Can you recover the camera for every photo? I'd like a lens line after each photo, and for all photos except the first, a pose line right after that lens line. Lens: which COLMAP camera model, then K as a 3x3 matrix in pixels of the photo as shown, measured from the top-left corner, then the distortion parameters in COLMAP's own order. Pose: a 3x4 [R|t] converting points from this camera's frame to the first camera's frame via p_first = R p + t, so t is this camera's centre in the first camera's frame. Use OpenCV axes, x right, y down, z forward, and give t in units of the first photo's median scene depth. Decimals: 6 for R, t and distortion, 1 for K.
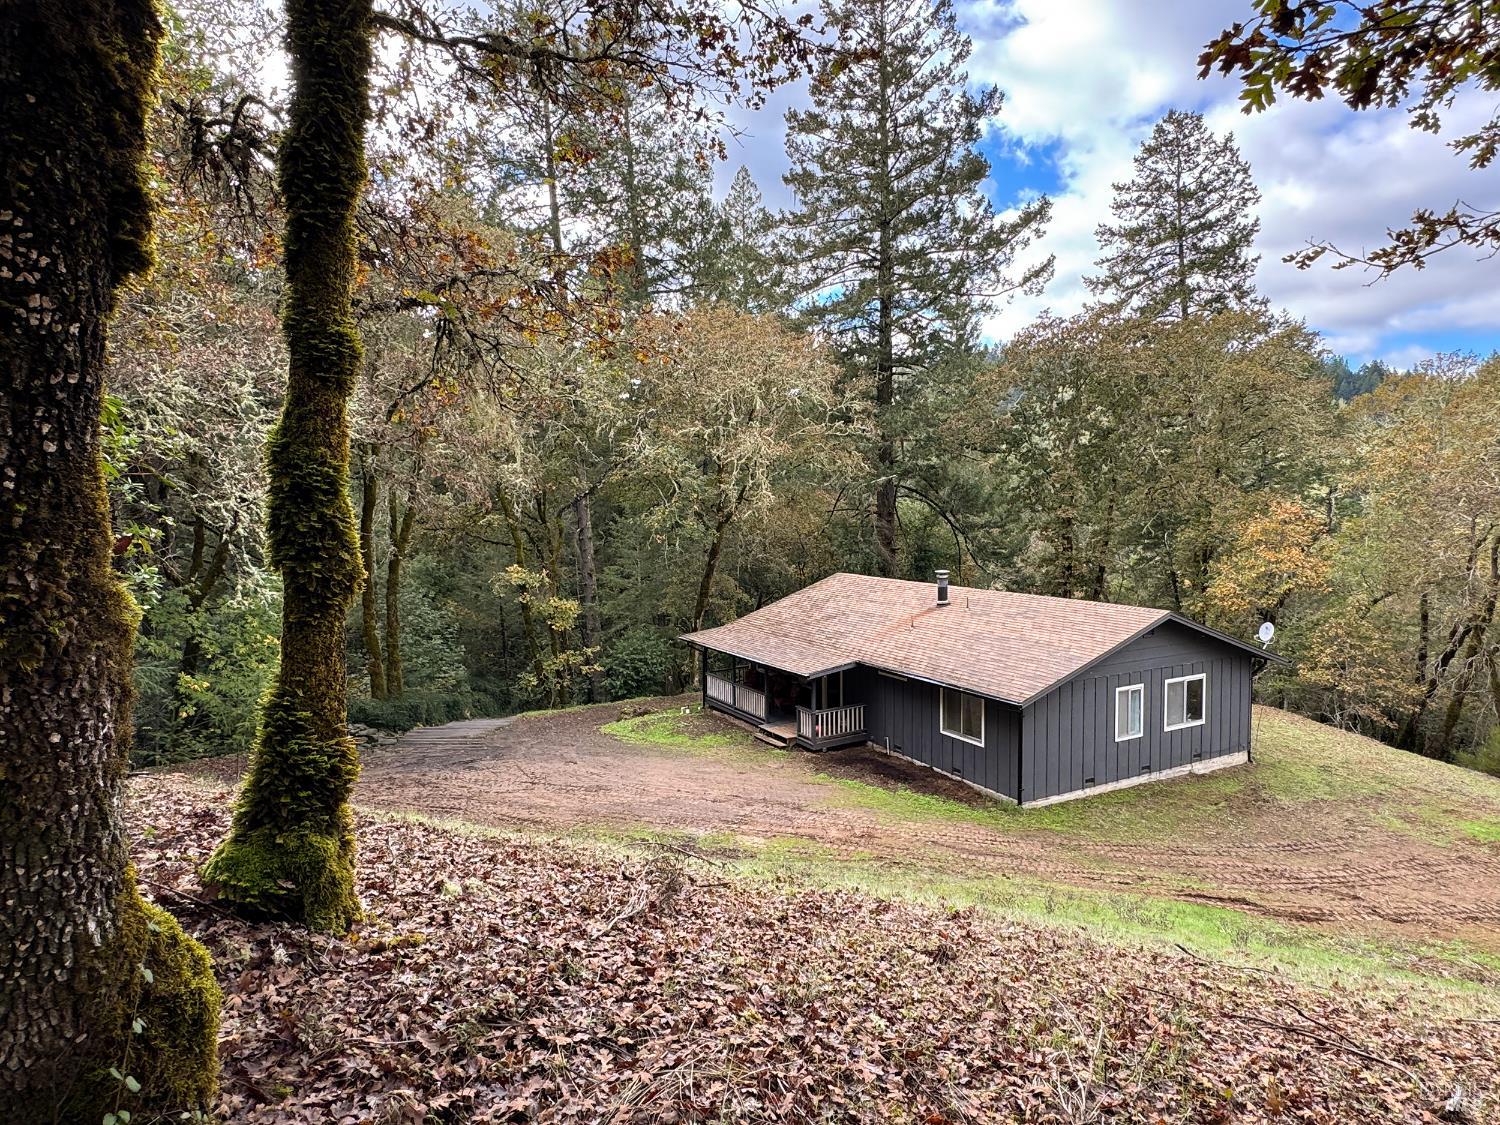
lens RADIAL K [[858.7, 0, 750.4], [0, 858.7, 559.6], [0, 0, 1]] dist [0.006071, 0.000420]
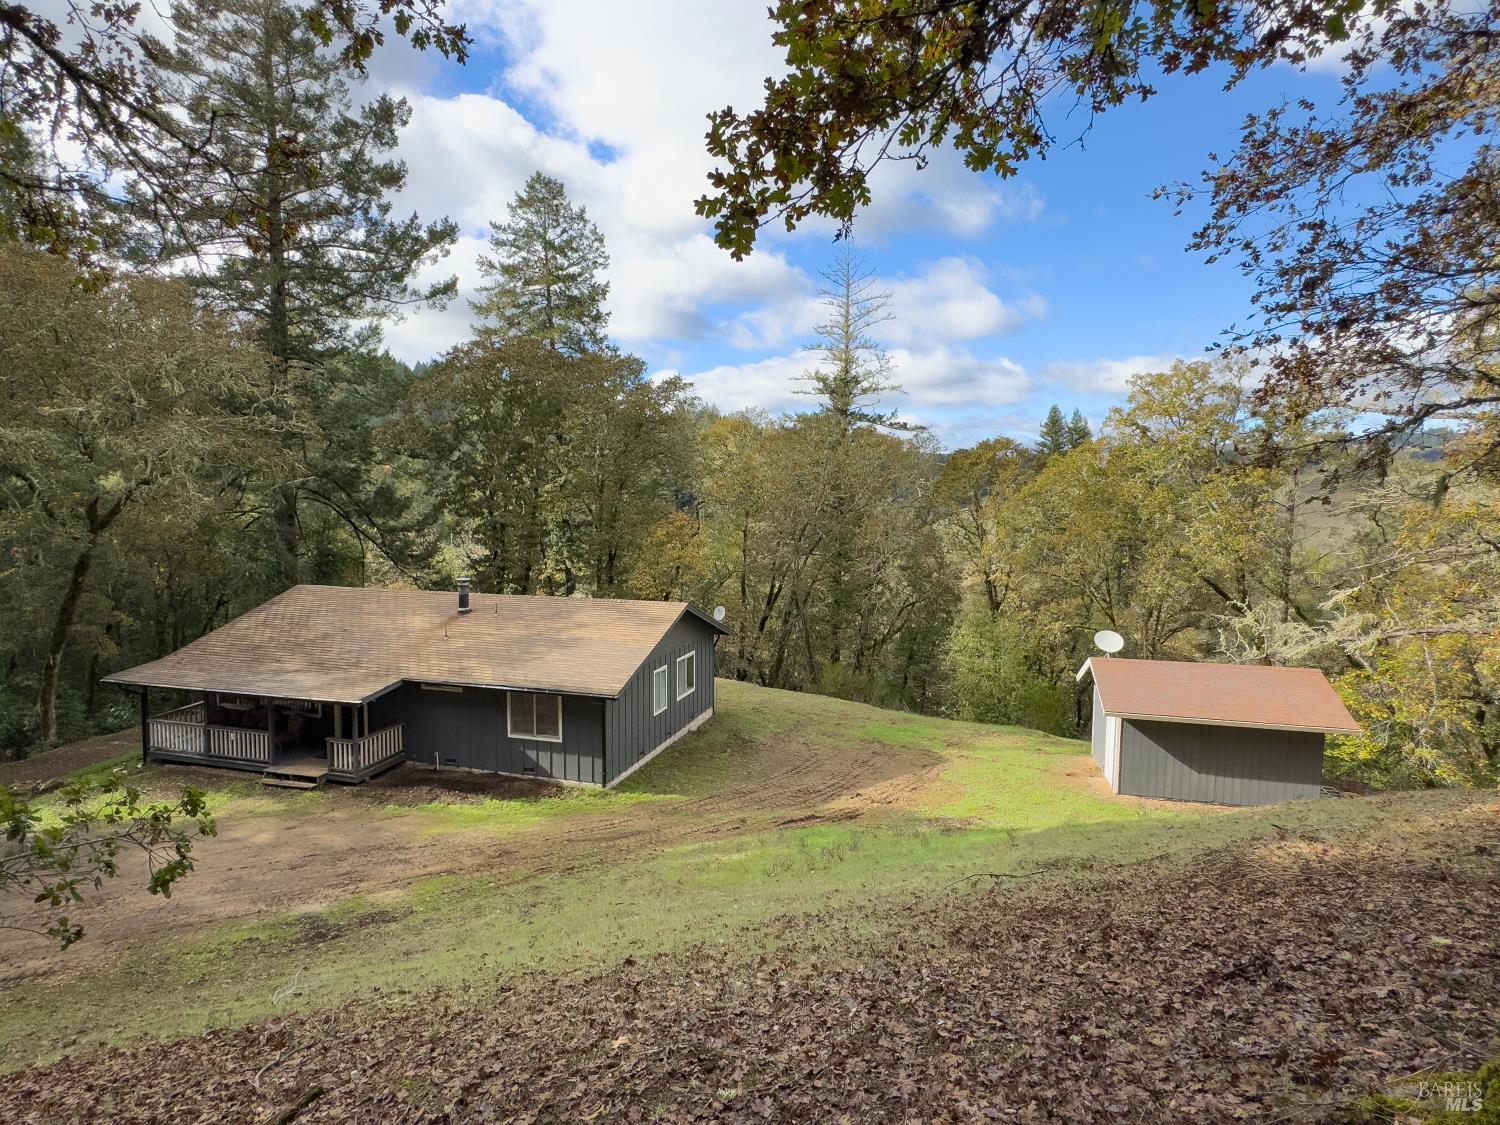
lens RADIAL K [[787.3, 0, 749.8], [0, 787.3, 564.2], [0, 0, 1]] dist [-0.003349, -0.000597]
pose [[0.719091, -0.037649, 0.693896, -0.139794], [0.030163, 0.999281, 0.022961, -0.012181], [-0.694261, 0.004419, 0.719709, 0.075004]]
